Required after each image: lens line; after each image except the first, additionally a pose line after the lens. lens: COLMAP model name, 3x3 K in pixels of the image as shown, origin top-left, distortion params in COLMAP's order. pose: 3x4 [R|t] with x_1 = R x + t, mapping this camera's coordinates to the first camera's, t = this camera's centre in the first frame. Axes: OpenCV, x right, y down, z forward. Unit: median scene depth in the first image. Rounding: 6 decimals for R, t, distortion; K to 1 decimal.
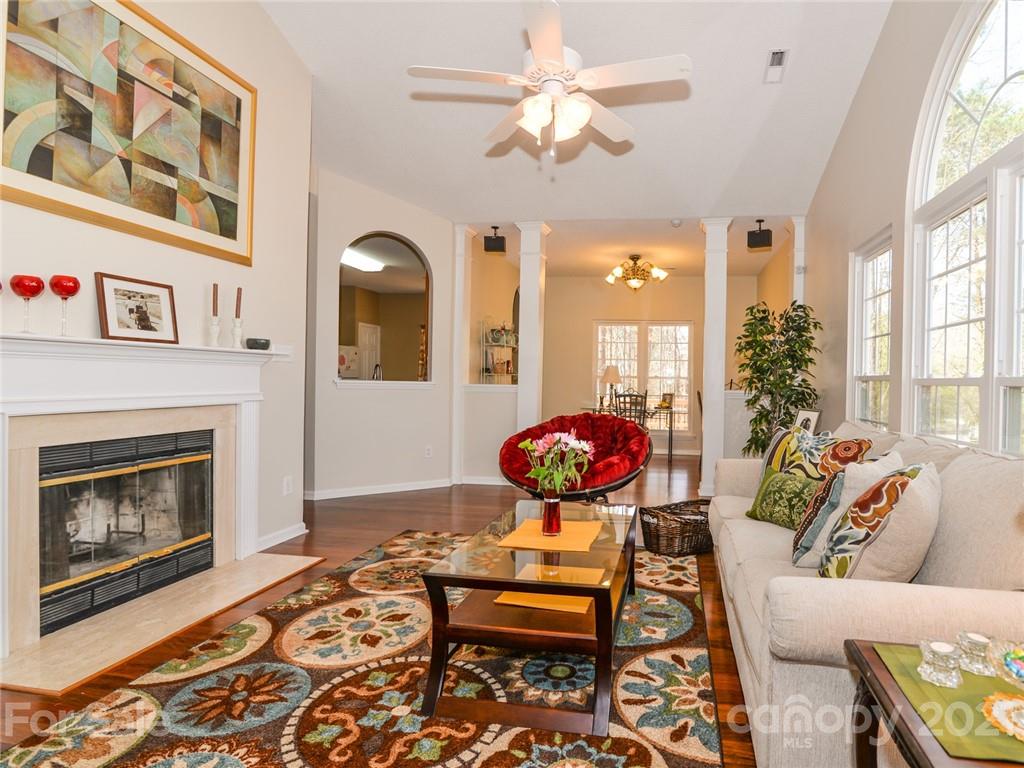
lens RADIAL K [[553.8, 0, 595.0], [0, 553.8, 384.4], [0, 0, 1]] dist [-0.017436, -0.000375]
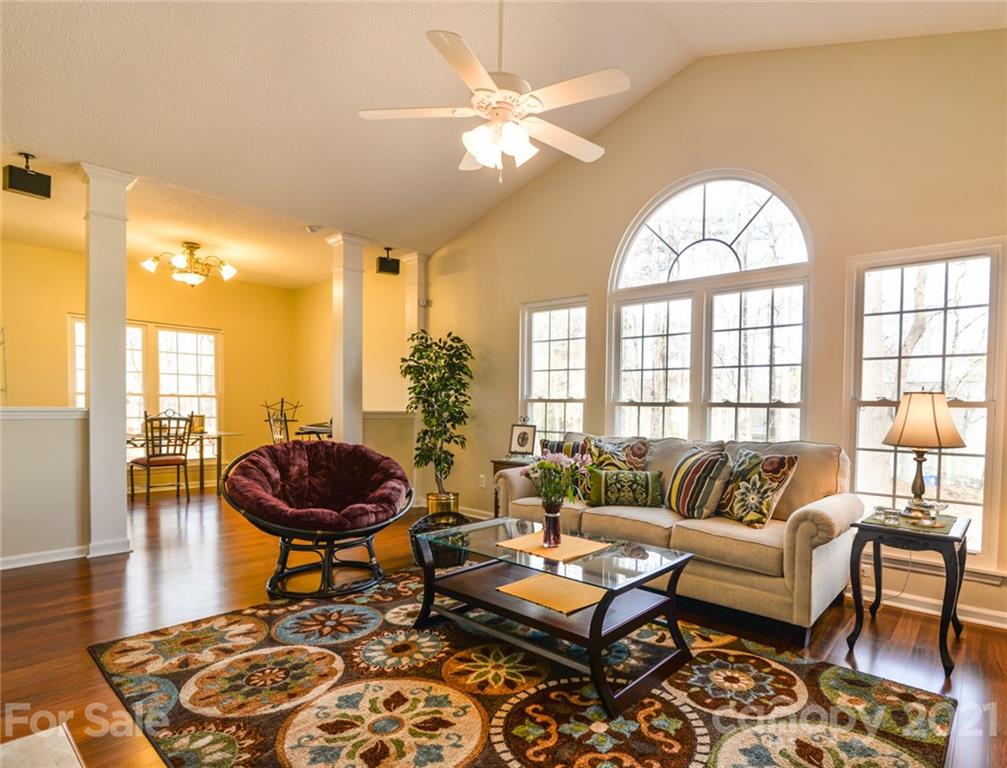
lens RADIAL K [[539.2, 0, 559.1], [0, 539.2, 420.4], [0, 0, 1]] dist [-0.019140, -0.000293]
pose [[0.519341, -0.030413, 0.854026, -0.874949], [-0.000691, 0.999351, 0.036009, -0.014599], [-0.854567, -0.019291, 0.518983, 0.389781]]
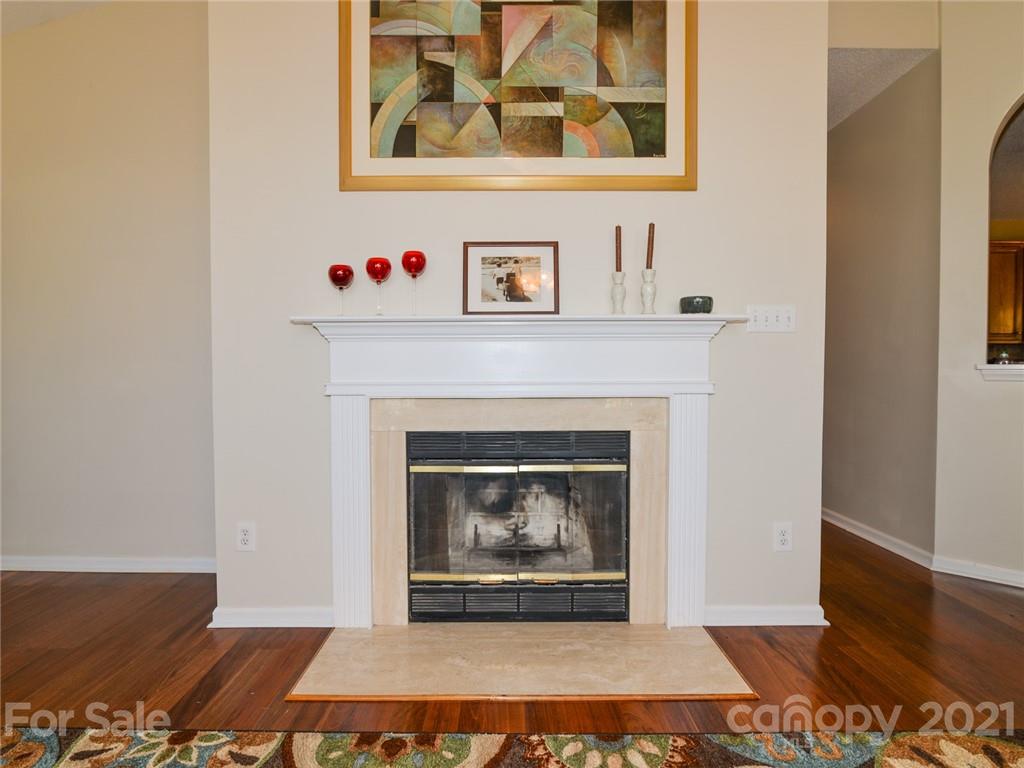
lens RADIAL K [[534.5, 0, 512.0], [0, 534.5, 384.0], [0, 0, 1]] dist [-0.020401, 0.000450]
pose [[0.137008, 0.007595, -0.990541, -0.031234], [-0.003632, 0.999968, 0.007165, 0.018635], [0.990563, 0.002616, 0.137031, 0.903951]]
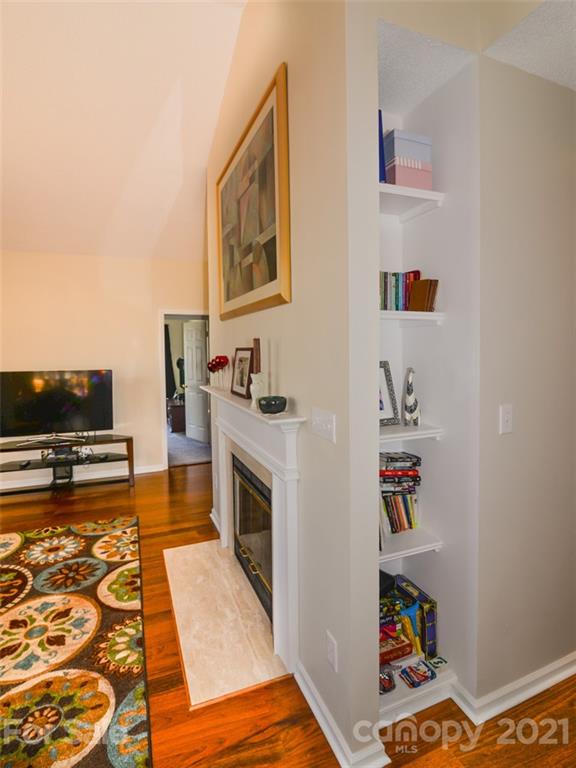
lens RADIAL K [[410.2, 0, 294.2], [0, 410.2, 363.2], [0, 0, 1]] dist [-0.013759, 0.001142]
pose [[-0.866122, 0.014197, -0.499631, -0.453343], [-0.008121, 0.999065, 0.042466, -0.201082], [0.499767, 0.040838, -0.865197, 1.947896]]
